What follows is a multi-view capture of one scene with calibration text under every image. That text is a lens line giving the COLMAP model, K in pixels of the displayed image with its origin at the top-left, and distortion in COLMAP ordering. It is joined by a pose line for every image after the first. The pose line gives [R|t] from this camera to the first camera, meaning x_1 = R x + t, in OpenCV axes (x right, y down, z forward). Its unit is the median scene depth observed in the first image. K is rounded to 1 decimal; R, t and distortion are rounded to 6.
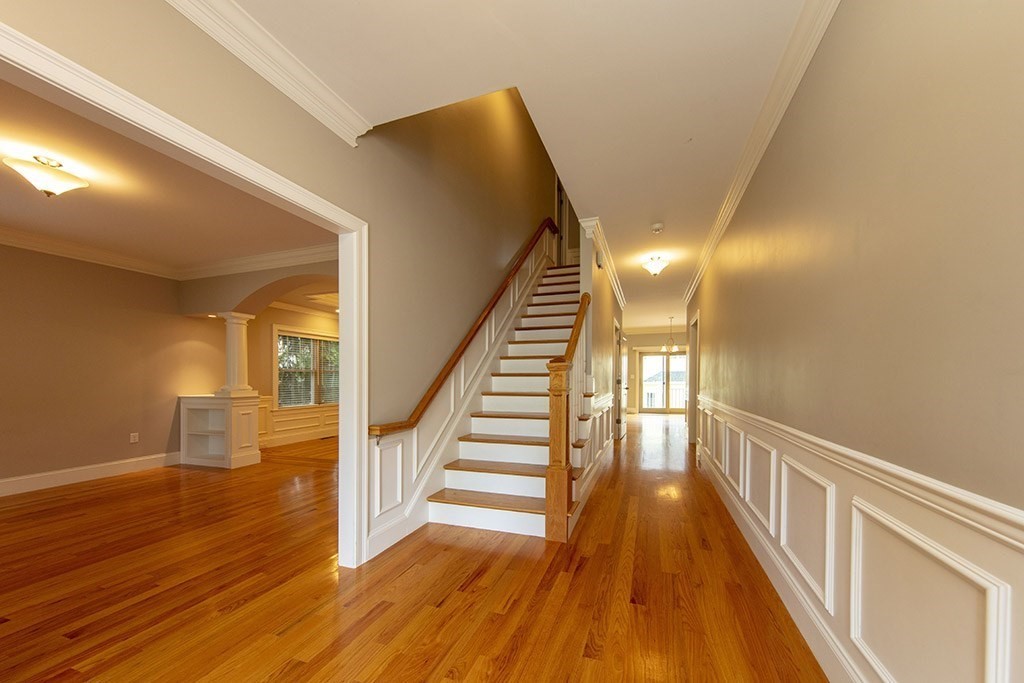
lens RADIAL K [[327.8, 0, 514.9], [0, 327.8, 378.8], [0, 0, 1]] dist [-0.000032, 0.000020]
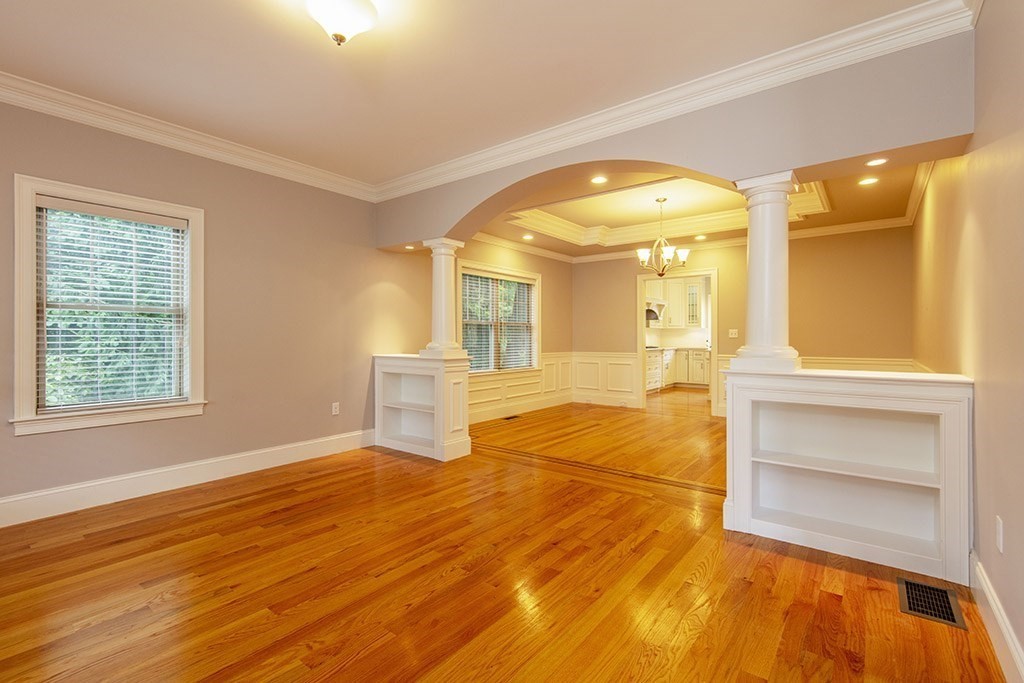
lens RADIAL K [[460.5, 0, 508.8], [0, 460.5, 337.9], [0, 0, 1]] dist [0.007453, 0.000037]
pose [[0.930564, 0.009544, -0.366004, -0.347256], [-0.007838, 0.999950, 0.006148, 0.003163], [0.366045, -0.002852, 0.930593, 0.125090]]
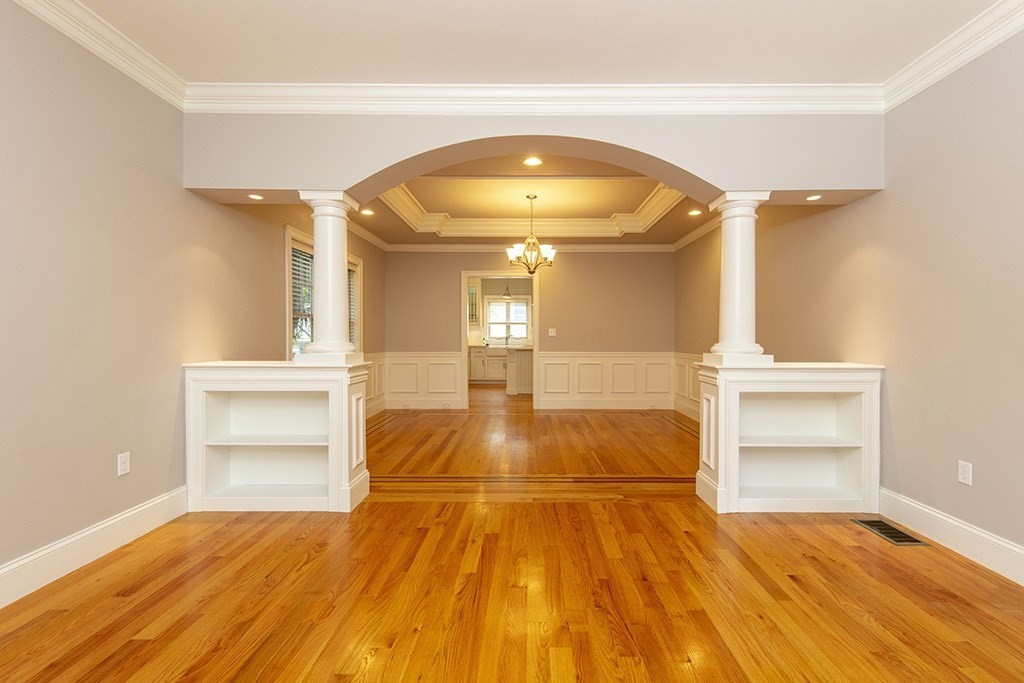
lens RADIAL K [[454.7, 0, 512.3], [0, 454.7, 344.7], [0, 0, 1]] dist [0.005502, 0.000487]
pose [[0.960248, 0.003645, 0.279125, -0.761787], [-0.009337, 0.999775, 0.019066, 0.007098], [-0.278993, -0.020914, 0.960065, 0.259415]]
